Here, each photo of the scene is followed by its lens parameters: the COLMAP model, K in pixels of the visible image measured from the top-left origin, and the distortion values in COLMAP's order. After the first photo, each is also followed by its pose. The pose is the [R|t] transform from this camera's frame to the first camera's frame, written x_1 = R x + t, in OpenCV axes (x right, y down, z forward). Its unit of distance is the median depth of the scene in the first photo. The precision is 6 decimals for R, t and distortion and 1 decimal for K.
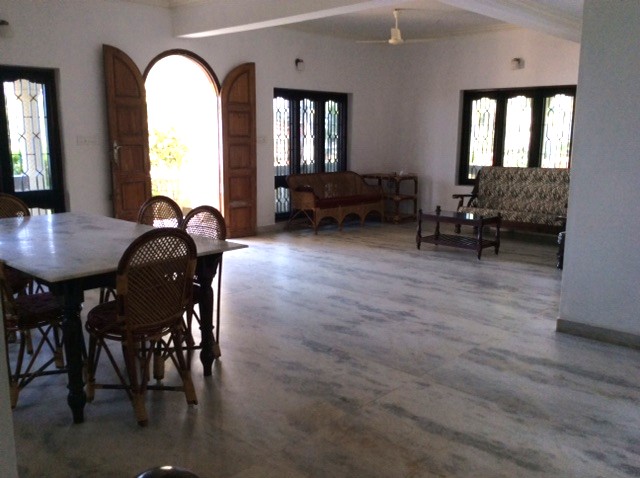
lens RADIAL K [[605.4, 0, 320.0], [0, 605.4, 239.0], [0, 0, 1]] dist [0.055195, -0.006650]
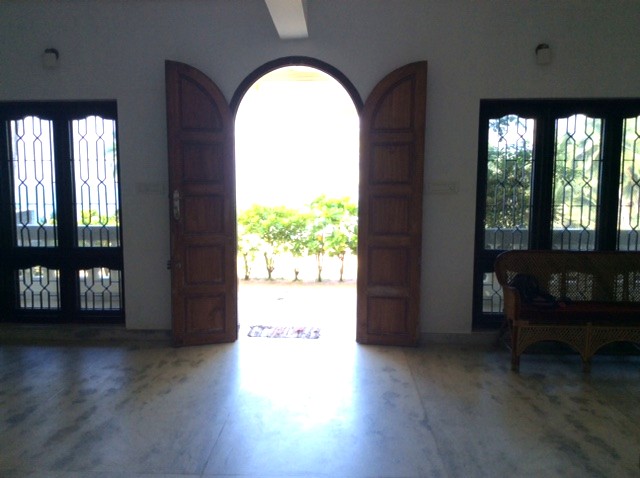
lens RADIAL K [[605.4, 0, 320.0], [0, 605.4, 239.0], [0, 0, 1]] dist [0.055195, -0.006650]
pose [[0.649666, 0.089089, -0.754982, 0.290212], [-0.128788, 0.991653, 0.006193, -0.107851], [0.749232, 0.093209, 0.655716, 0.549270]]
